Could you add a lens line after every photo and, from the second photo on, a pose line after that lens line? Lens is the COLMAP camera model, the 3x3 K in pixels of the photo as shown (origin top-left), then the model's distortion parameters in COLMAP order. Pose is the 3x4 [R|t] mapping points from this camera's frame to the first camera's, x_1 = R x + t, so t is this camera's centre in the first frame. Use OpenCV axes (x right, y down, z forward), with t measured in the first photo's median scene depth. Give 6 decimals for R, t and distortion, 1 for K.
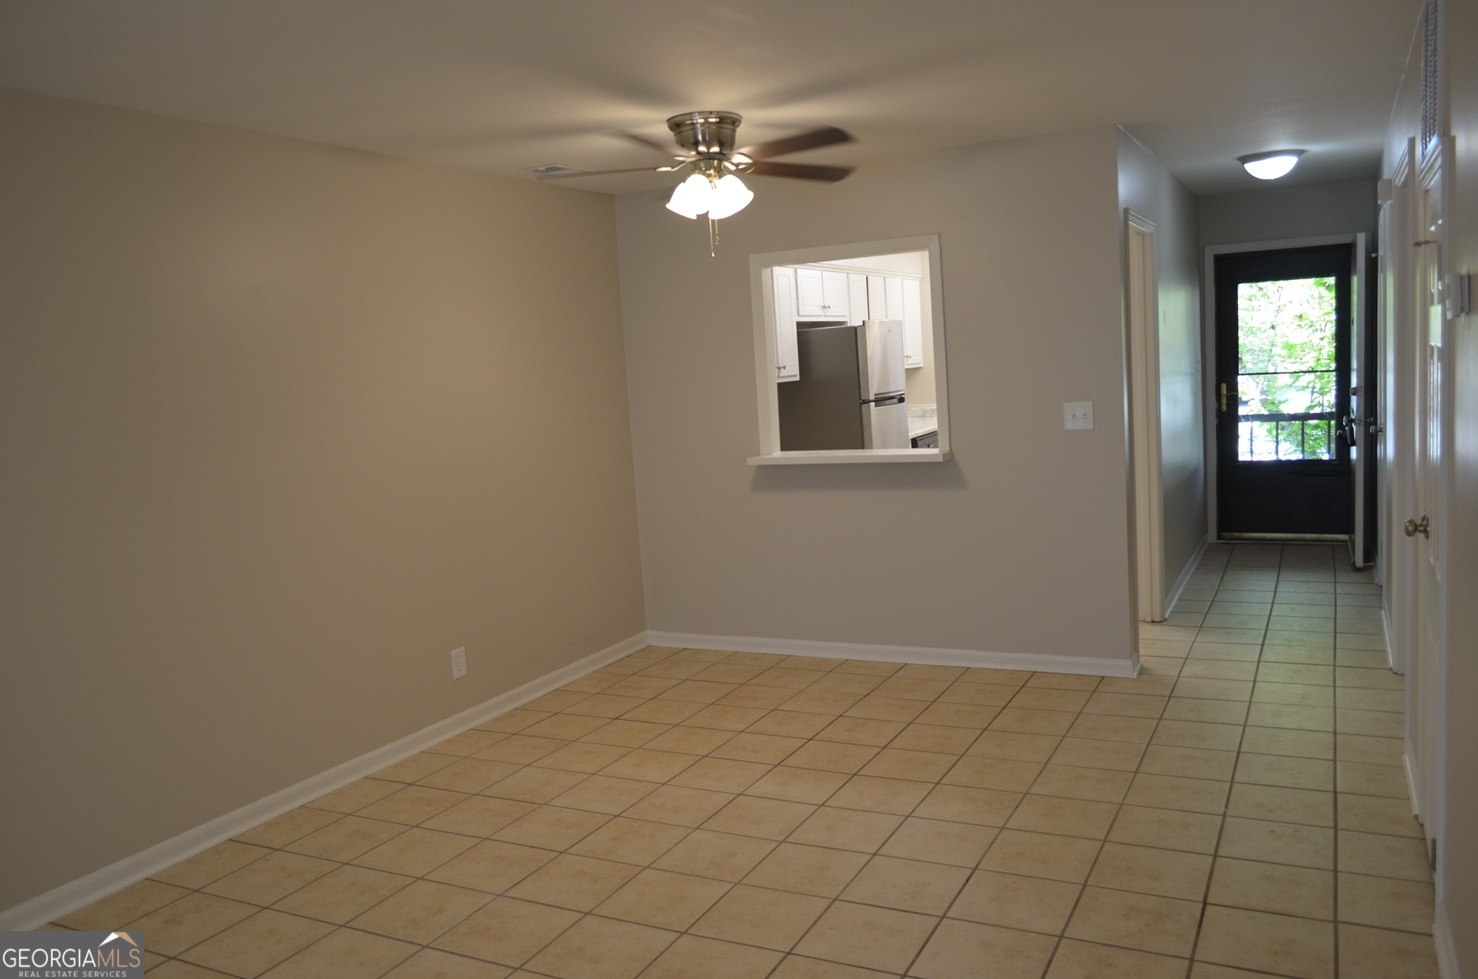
lens RADIAL K [[1154.6, 0, 739.0], [0, 1154.6, 489.5], [0, 0, 1]] dist [-0.011107, -0.005937]
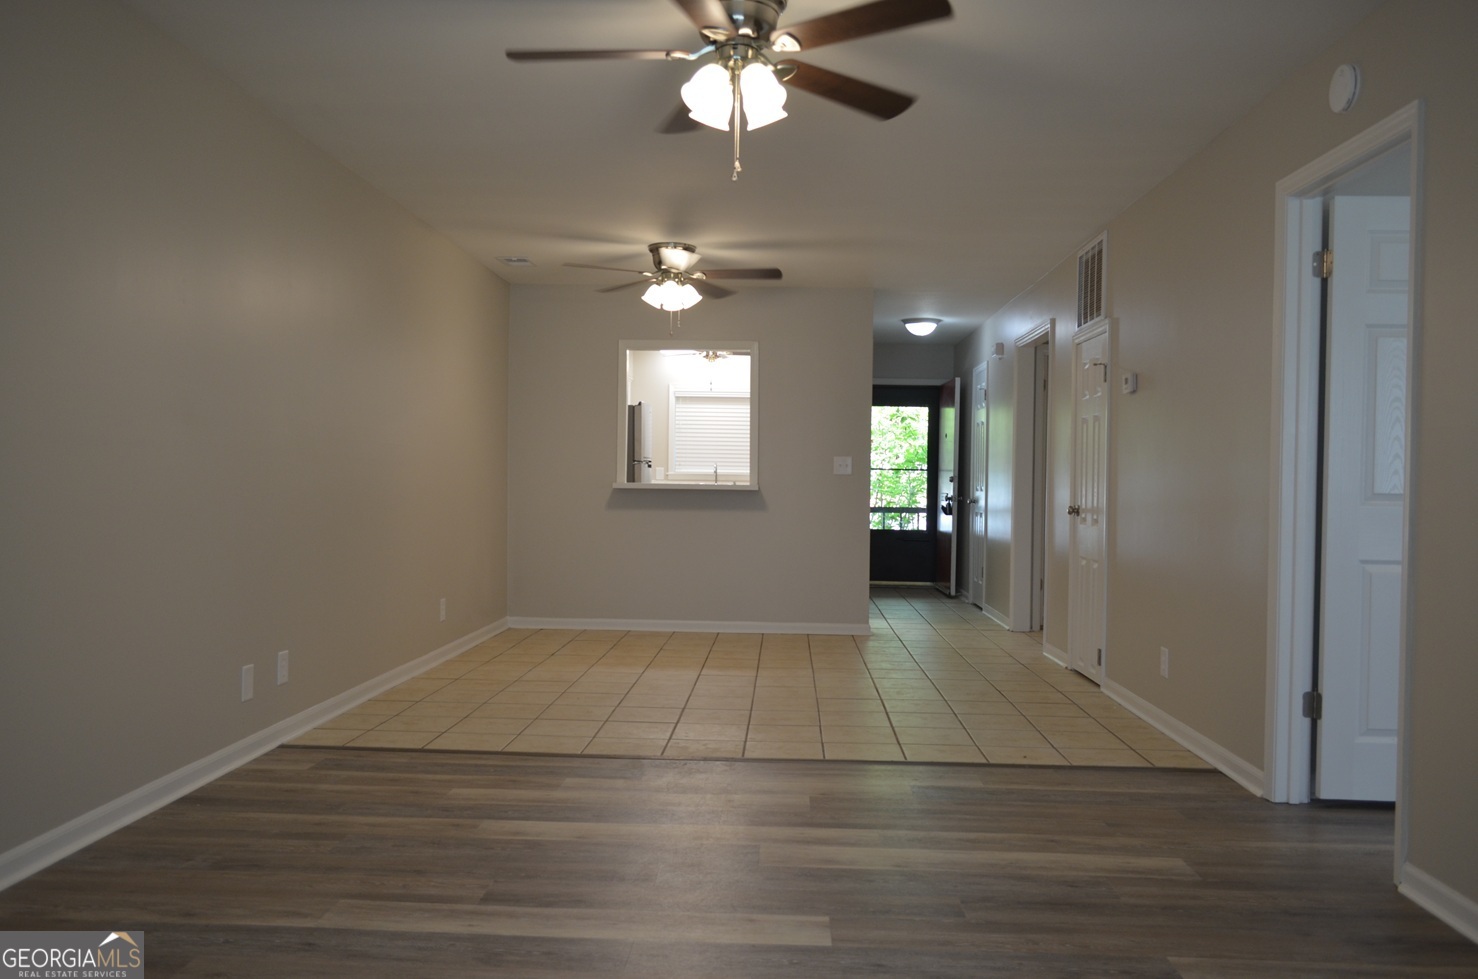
lens RADIAL K [[1154.6, 0, 739.0], [0, 1154.6, 489.5], [0, 0, 1]] dist [-0.011107, -0.005937]
pose [[0.903413, 0.072755, 0.422554, -0.376500], [-0.023039, 0.992312, -0.121599, 0.124004], [-0.428152, 0.100118, 0.898144, -0.262374]]
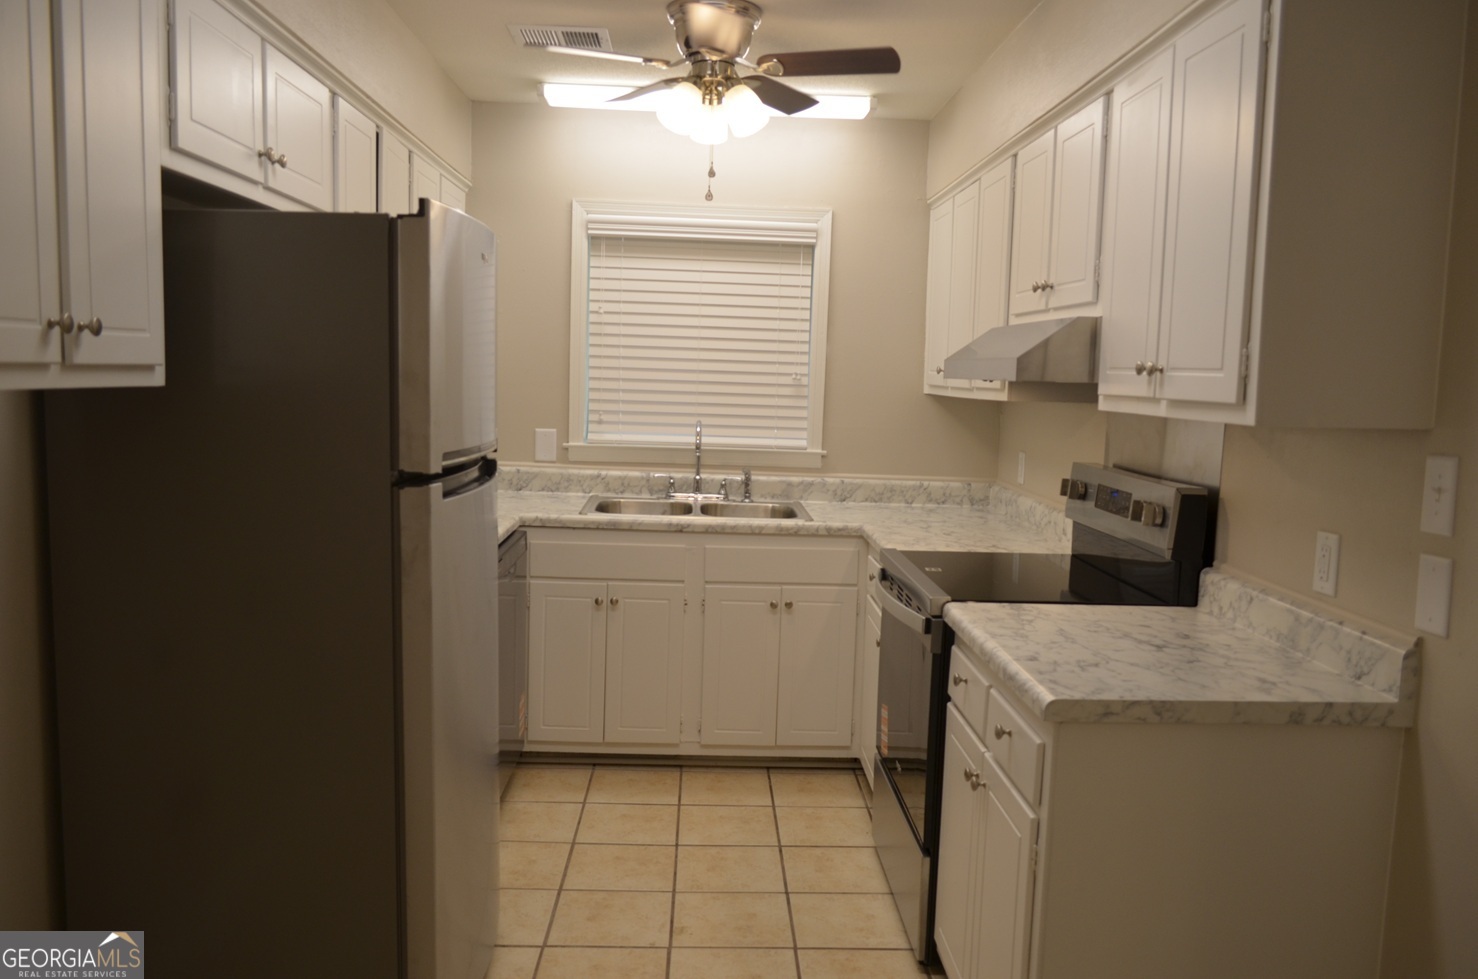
lens RADIAL K [[1154.6, 0, 739.0], [0, 1154.6, 489.5], [0, 0, 1]] dist [-0.011107, -0.005937]
pose [[0.867251, 0.040261, 0.496240, 0.040214], [-0.027179, 0.999067, -0.033556, -0.072592], [-0.497128, 0.015614, 0.867537, 0.777446]]
